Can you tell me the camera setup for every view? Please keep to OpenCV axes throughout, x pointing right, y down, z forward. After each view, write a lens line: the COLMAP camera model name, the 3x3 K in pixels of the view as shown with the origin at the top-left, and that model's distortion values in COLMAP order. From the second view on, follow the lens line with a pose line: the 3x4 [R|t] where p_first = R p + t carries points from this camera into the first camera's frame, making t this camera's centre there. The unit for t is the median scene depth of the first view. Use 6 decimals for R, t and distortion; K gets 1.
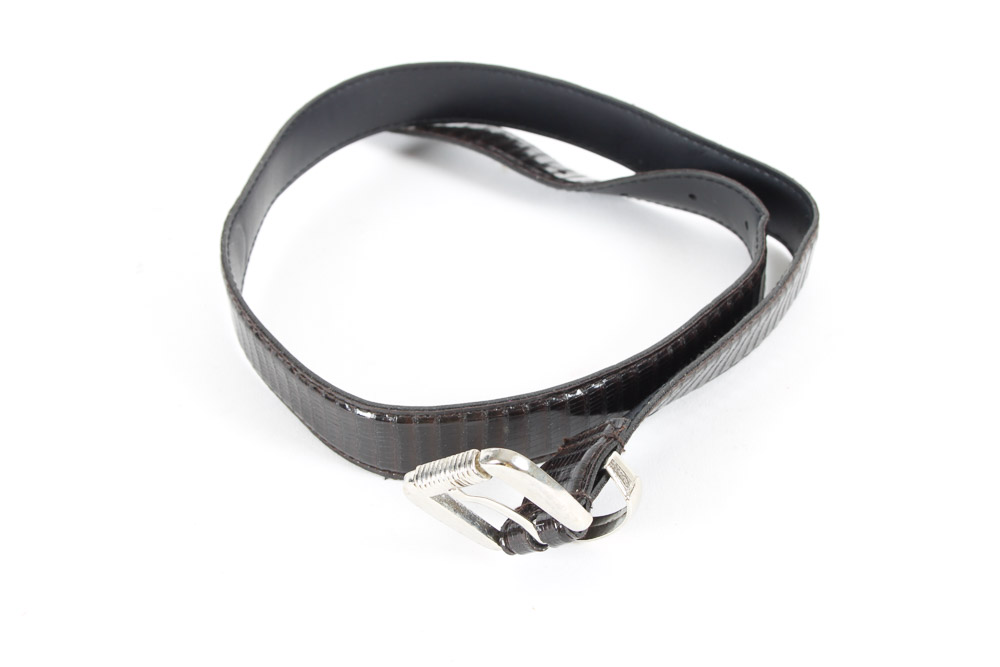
lens RADIAL K [[2162.9, 0, 506.4], [0, 2162.9, 327.7], [0, 0, 1]] dist [0.680879, 0.000000]
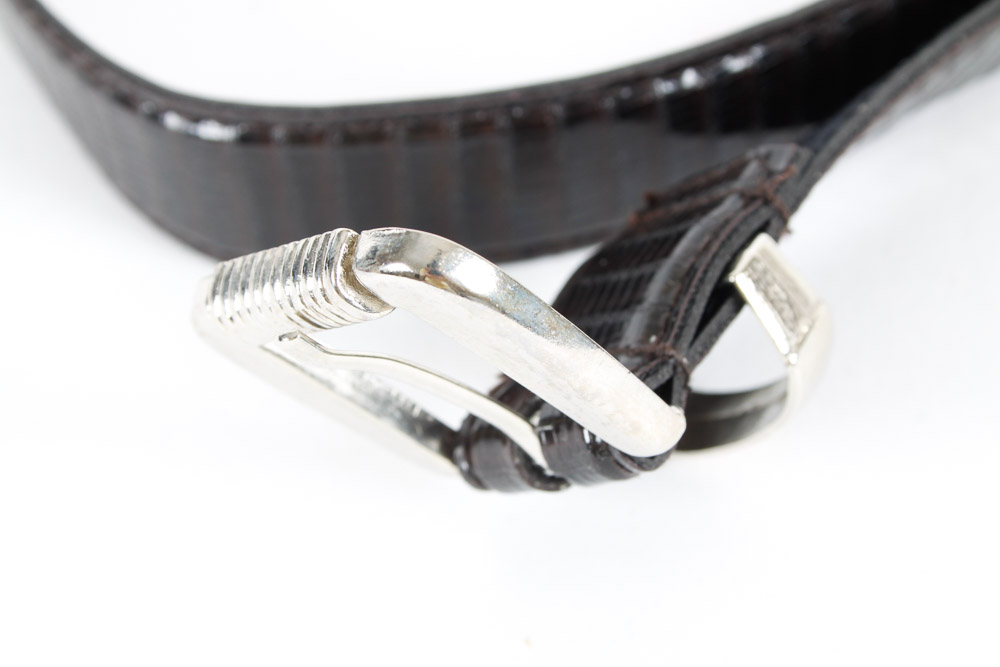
lens RADIAL K [[2312.2, 0, 492.5], [0, 2312.2, 329.6], [0, 0, 1]] dist [0.118081, 0.000000]
pose [[0.994040, 0.034736, -0.103337, 0.045346], [-0.021055, 0.991205, 0.130652, 0.021776], [0.106966, -0.127698, 0.986028, 0.596376]]
